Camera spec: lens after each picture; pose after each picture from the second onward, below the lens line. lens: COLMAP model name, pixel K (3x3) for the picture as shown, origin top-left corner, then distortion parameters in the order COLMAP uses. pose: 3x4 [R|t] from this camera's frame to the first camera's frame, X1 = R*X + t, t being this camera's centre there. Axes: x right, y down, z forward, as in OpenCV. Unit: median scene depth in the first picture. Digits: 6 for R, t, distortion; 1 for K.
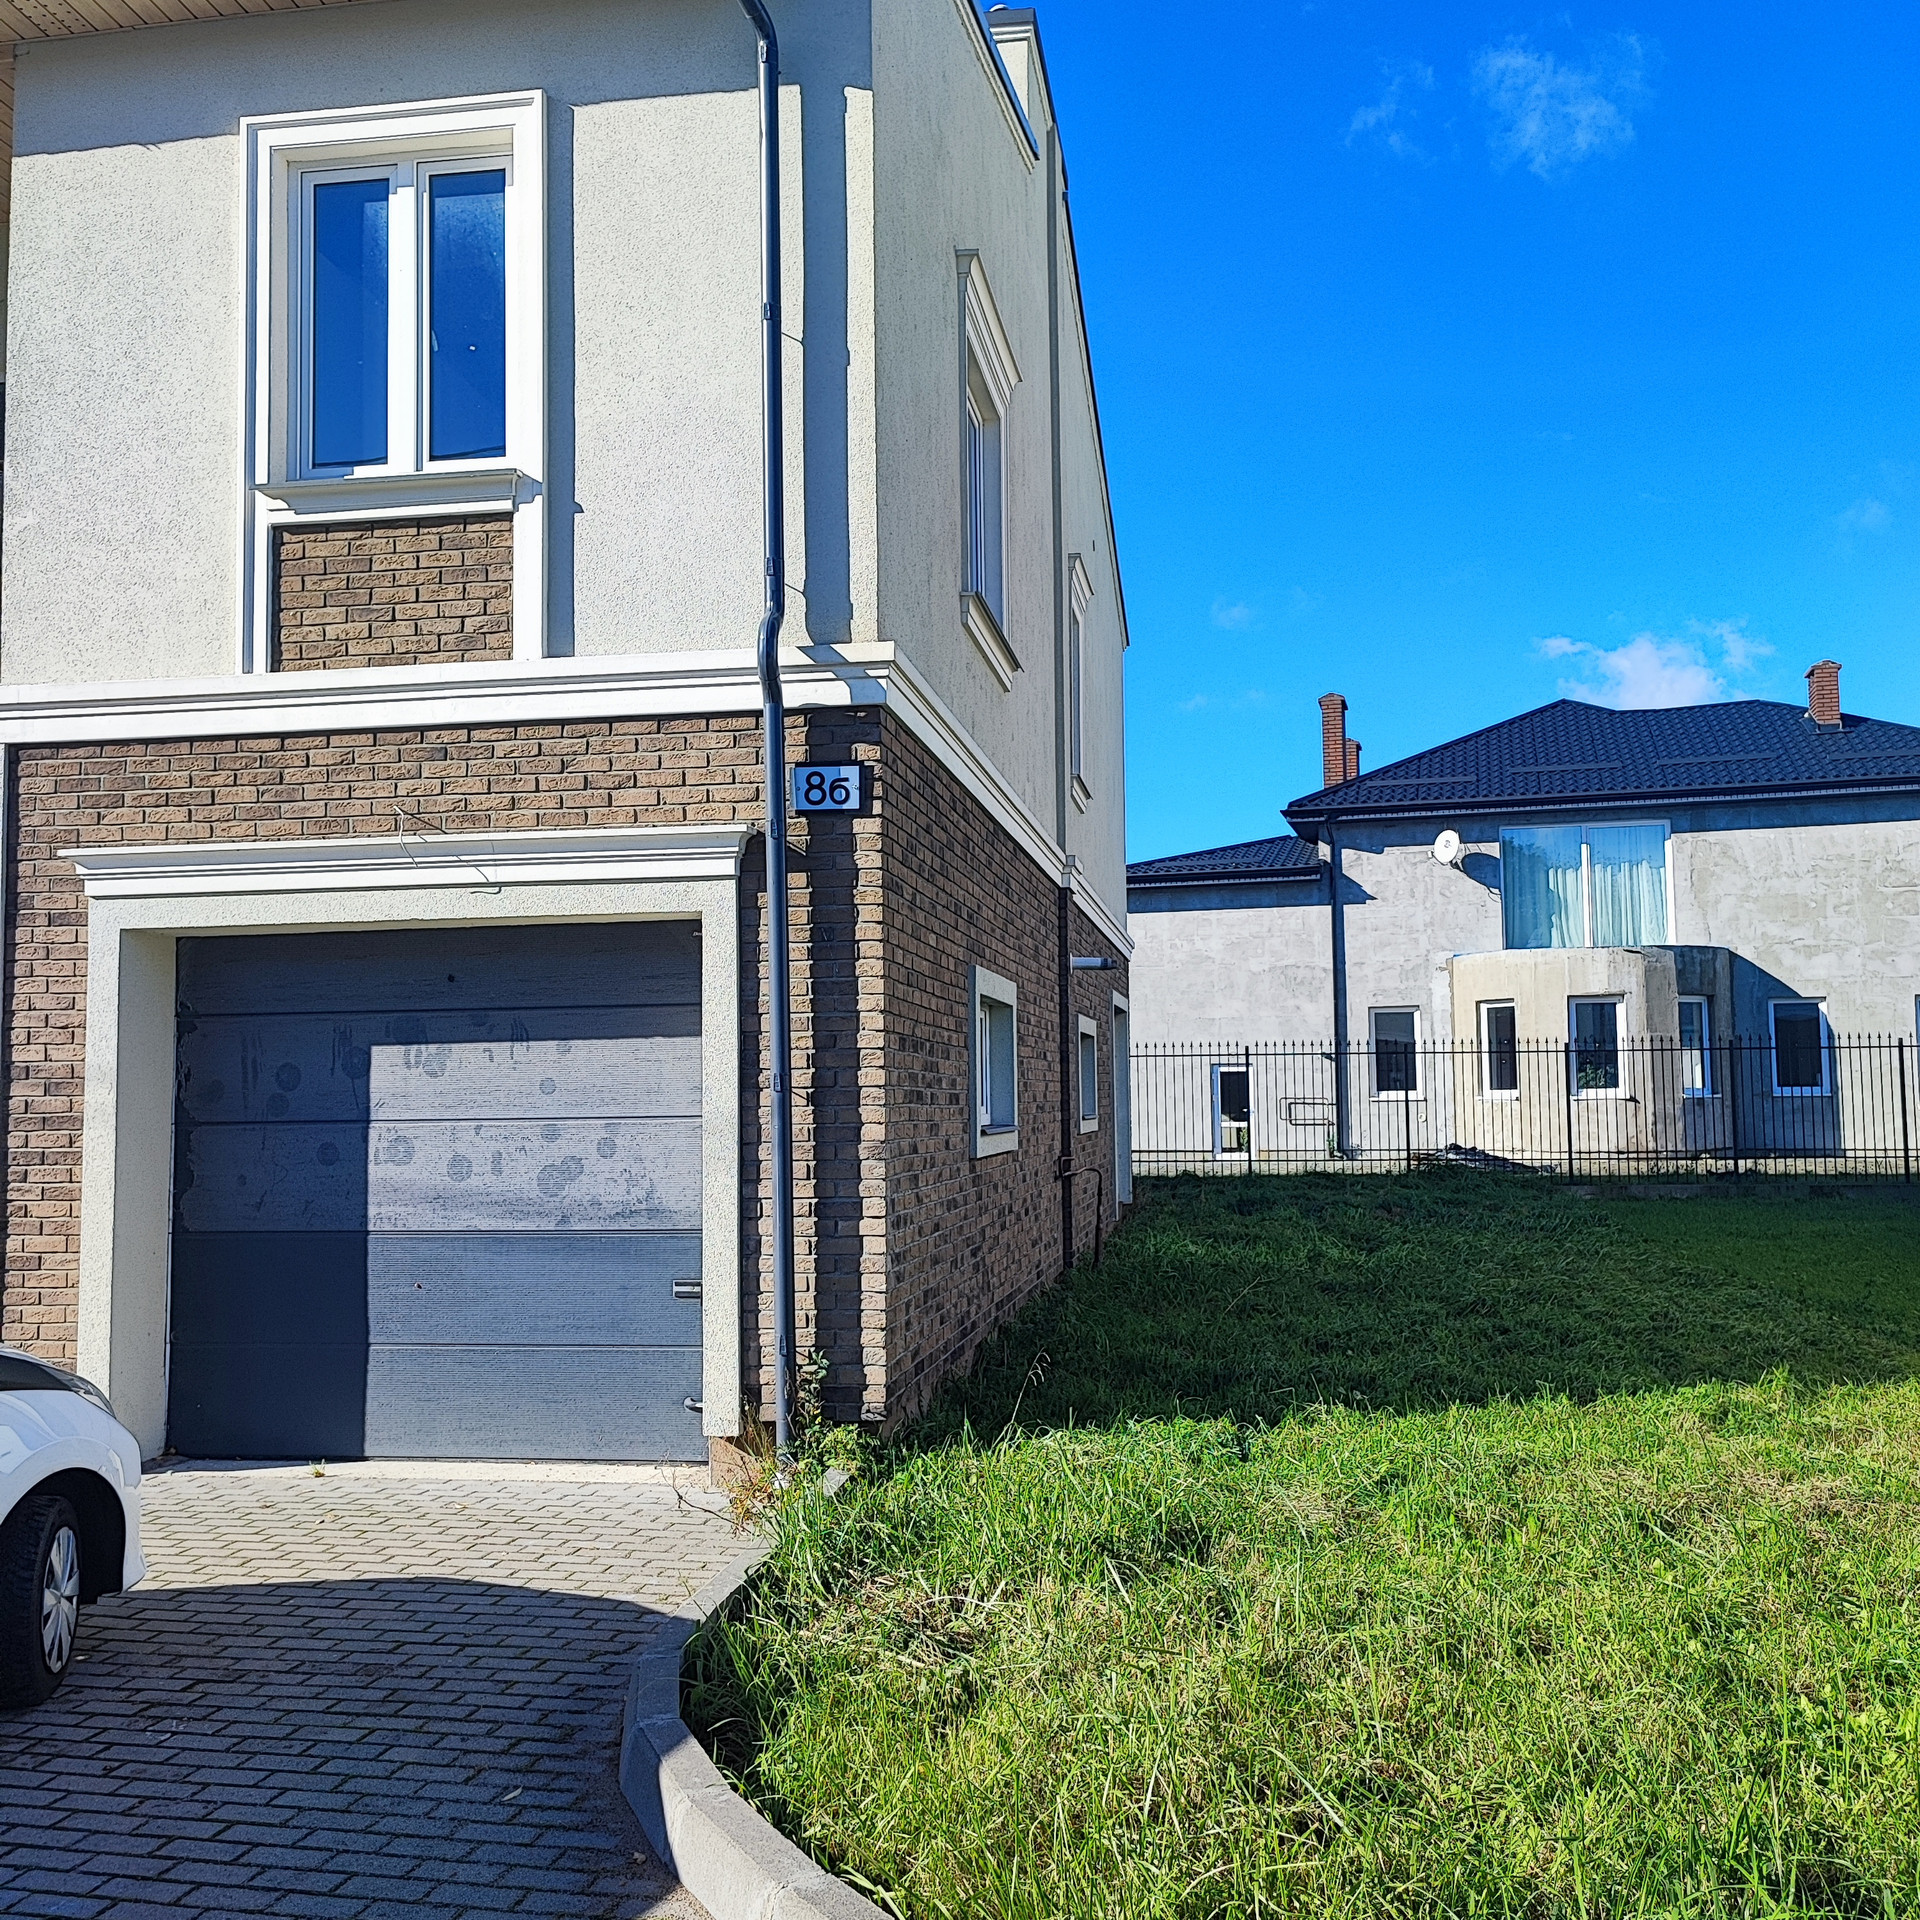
lens RADIAL K [[1801.1, 0, 965.5], [0, 1801.1, 961.1], [0, 0, 1]] dist [0.052917, 0.000000]
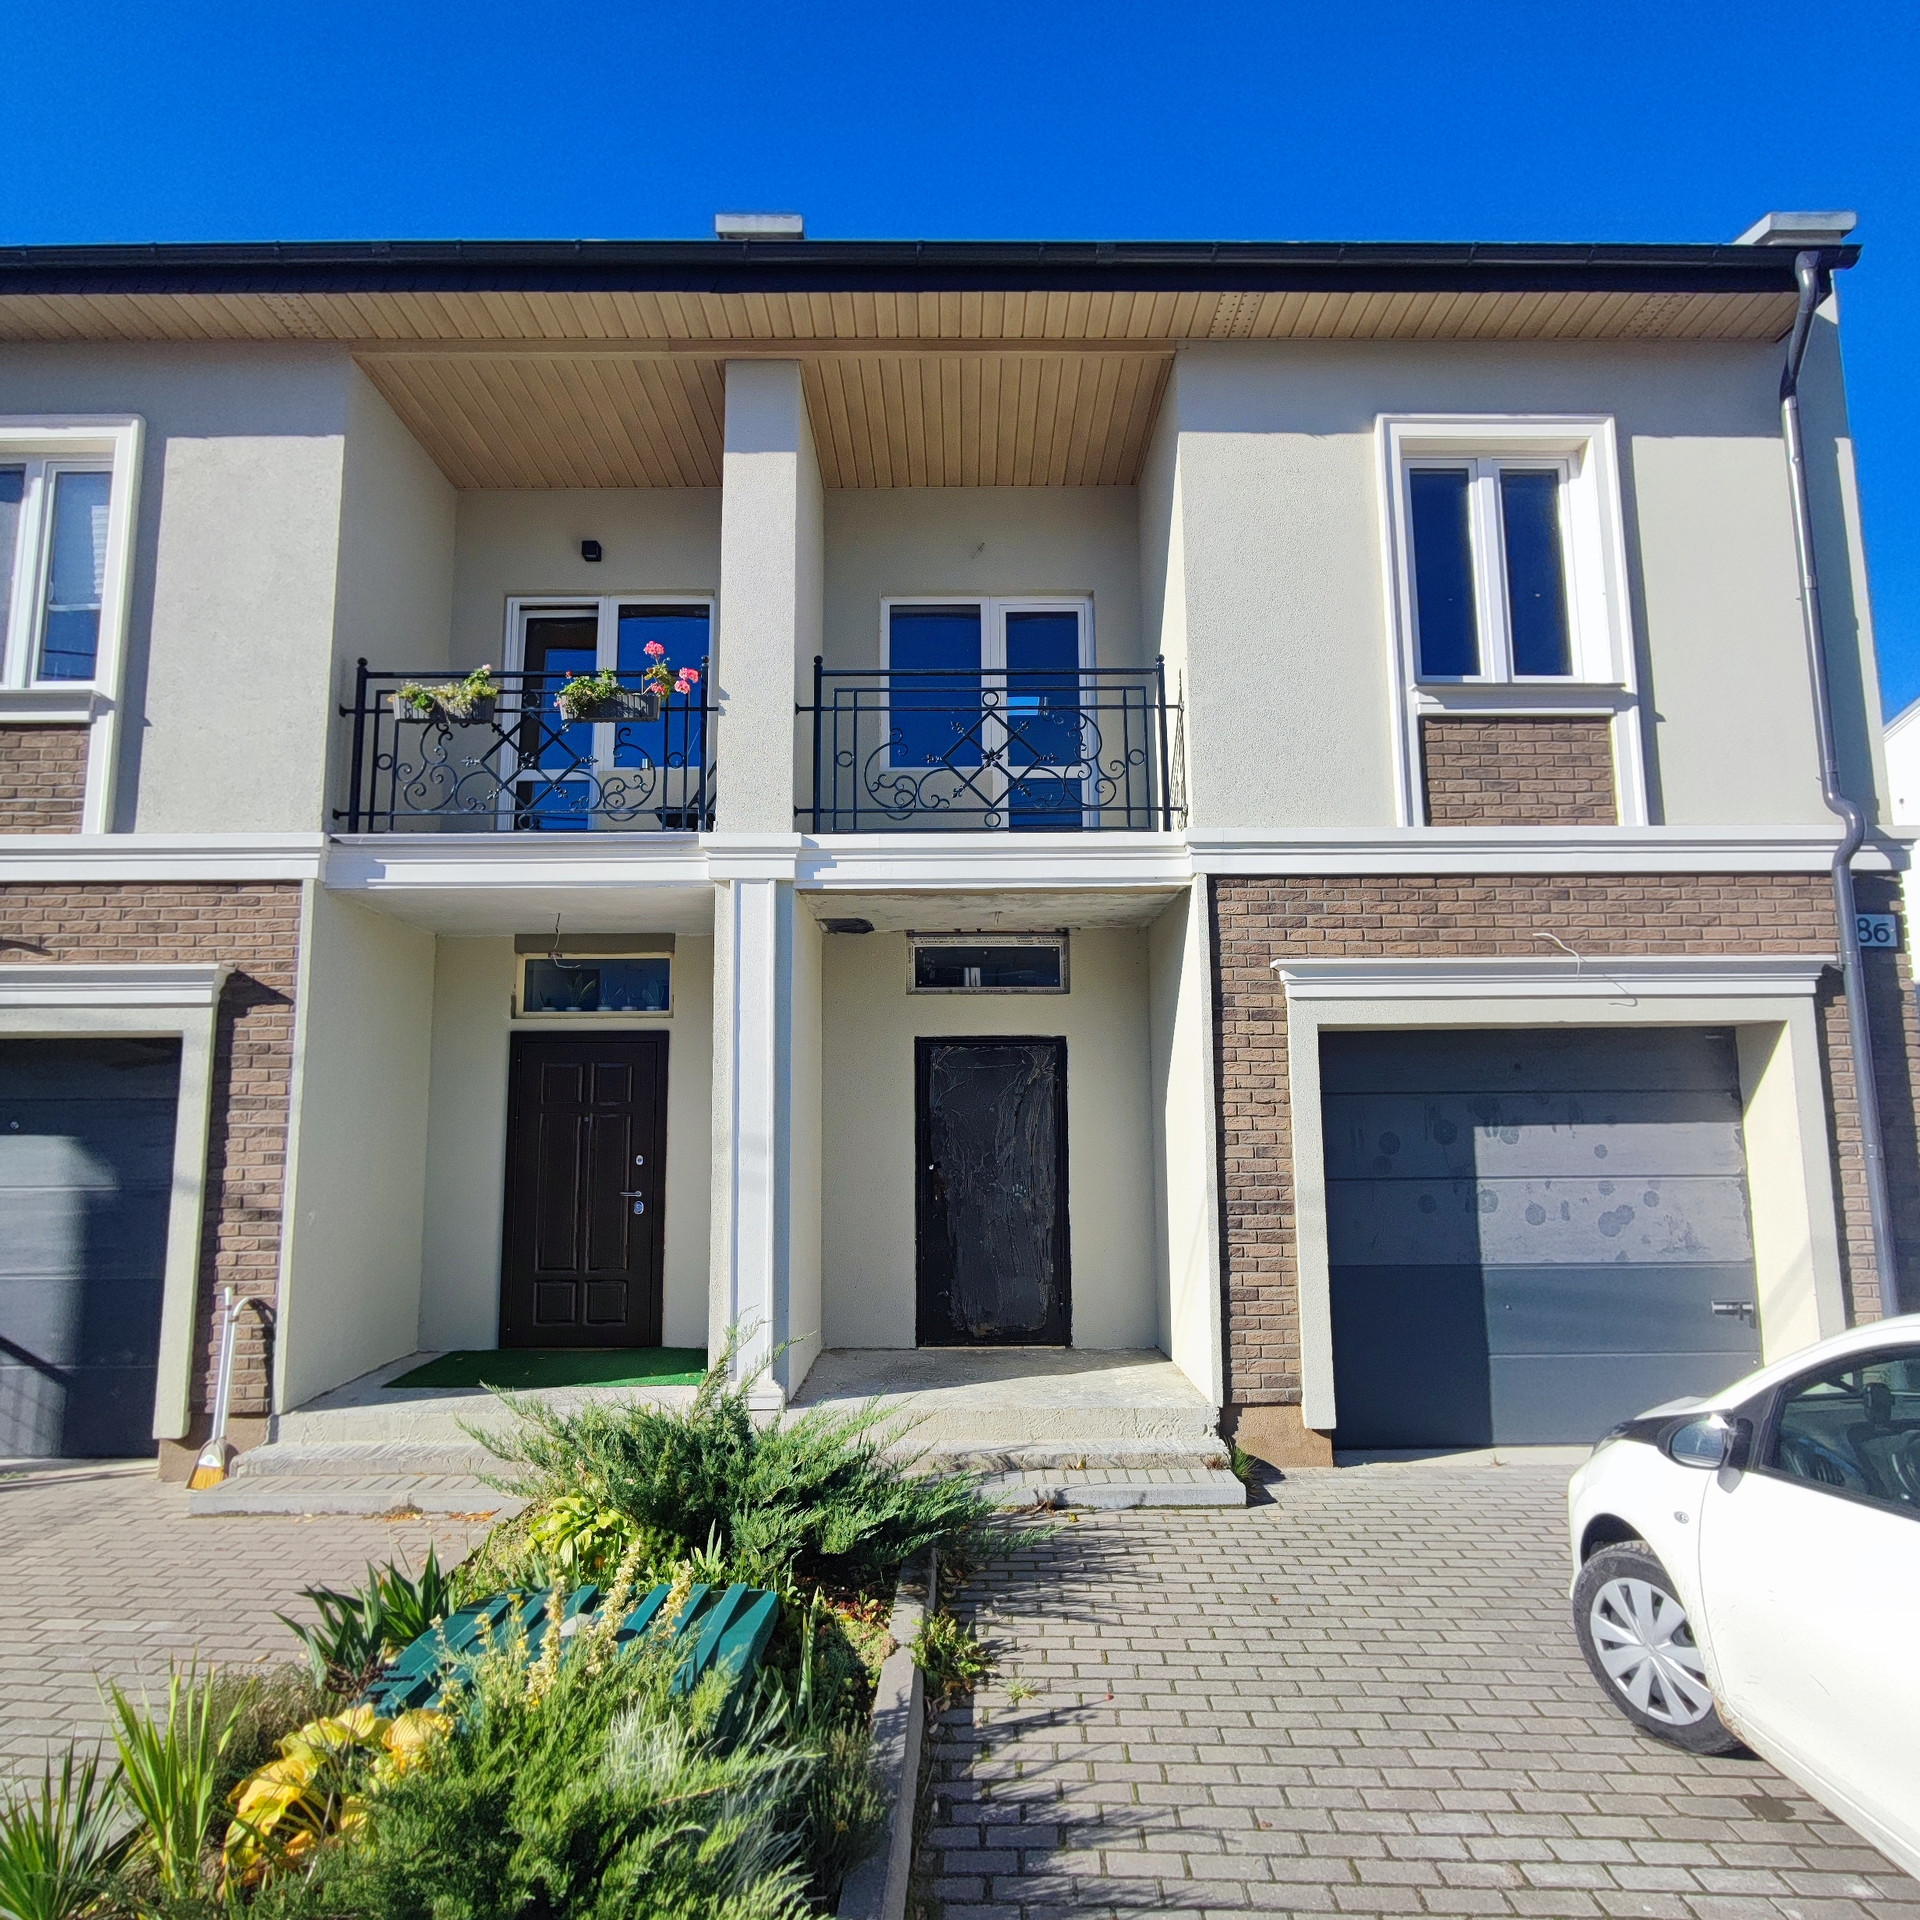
lens RADIAL K [[1173.1, 0, 970.9], [0, 1173.1, 997.0], [0, 0, 1]] dist [-0.007438, 0.005865]
pose [[0.981893, 0.026051, 0.187636, -0.848129], [-0.016401, 0.998470, -0.052801, 0.010217], [-0.188725, 0.048767, 0.980818, 0.253415]]
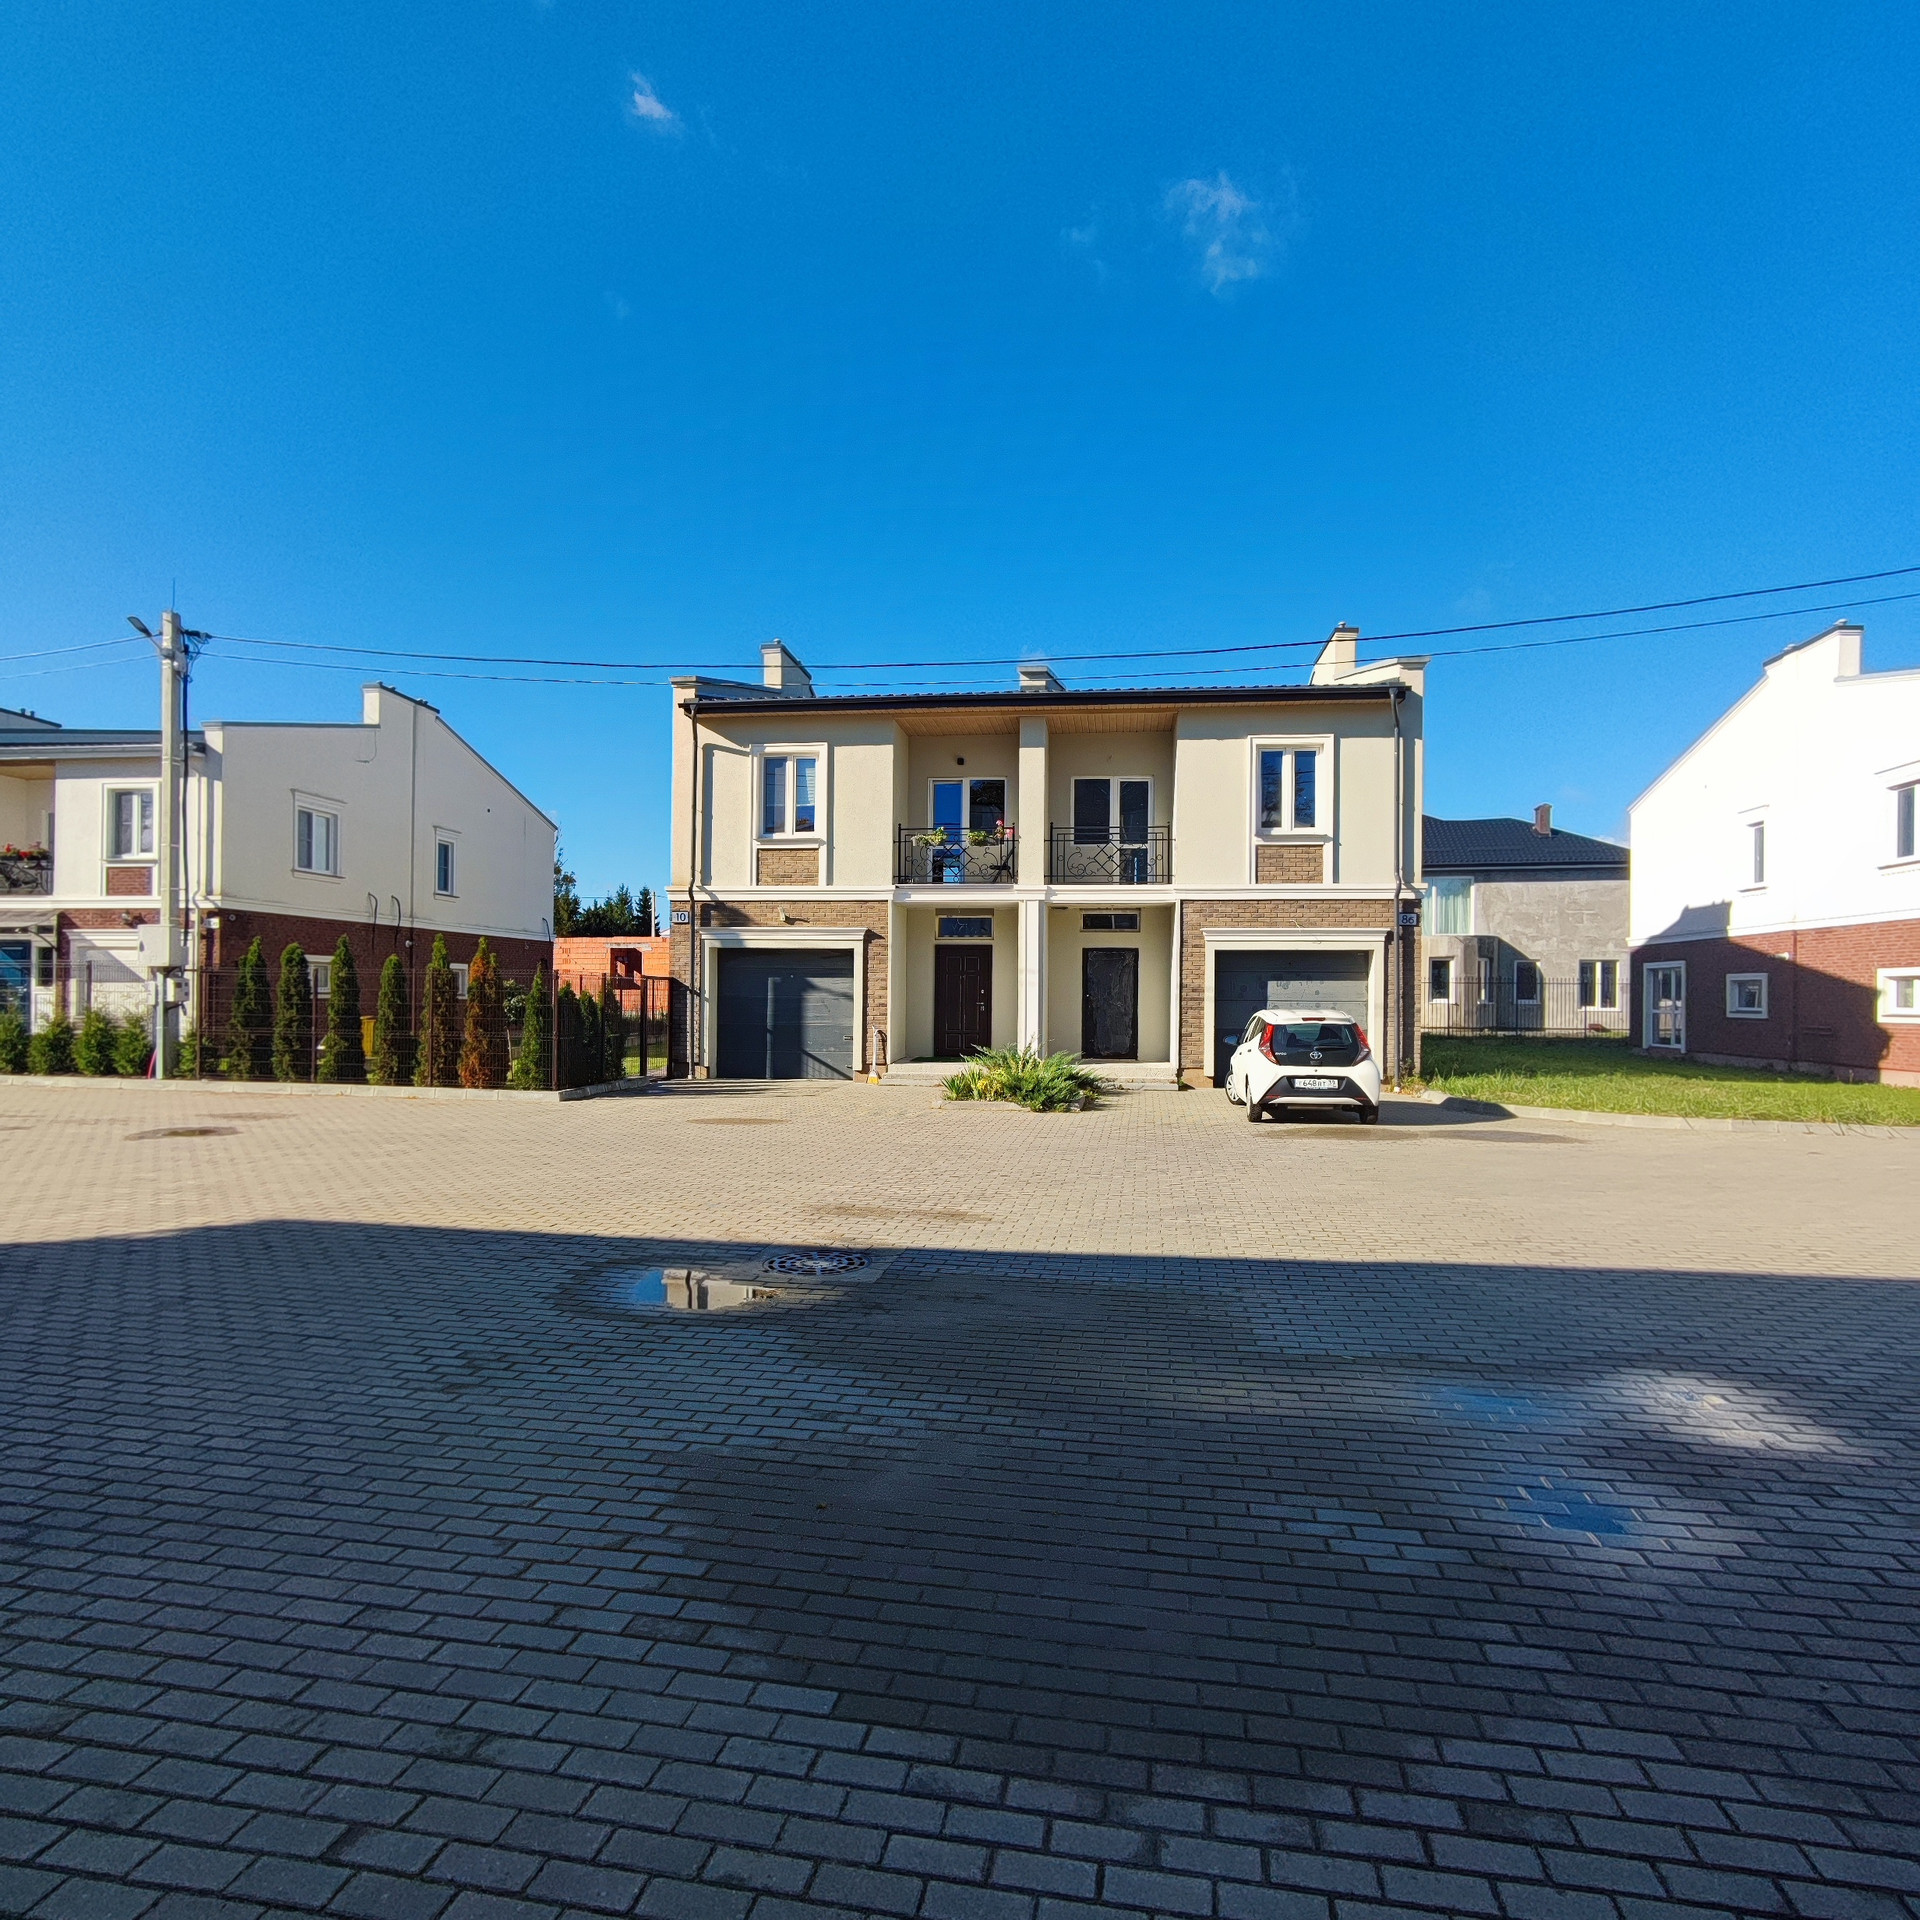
lens RADIAL K [[1173.1, 0, 954.5], [0, 1173.1, 1001.6], [0, 0, 1]] dist [-0.007438, 0.005865]
pose [[0.998856, 0.019085, 0.043847, -1.119761], [-0.022410, 0.996807, 0.076640, -0.086013], [-0.042244, -0.077535, 0.996094, -1.461154]]
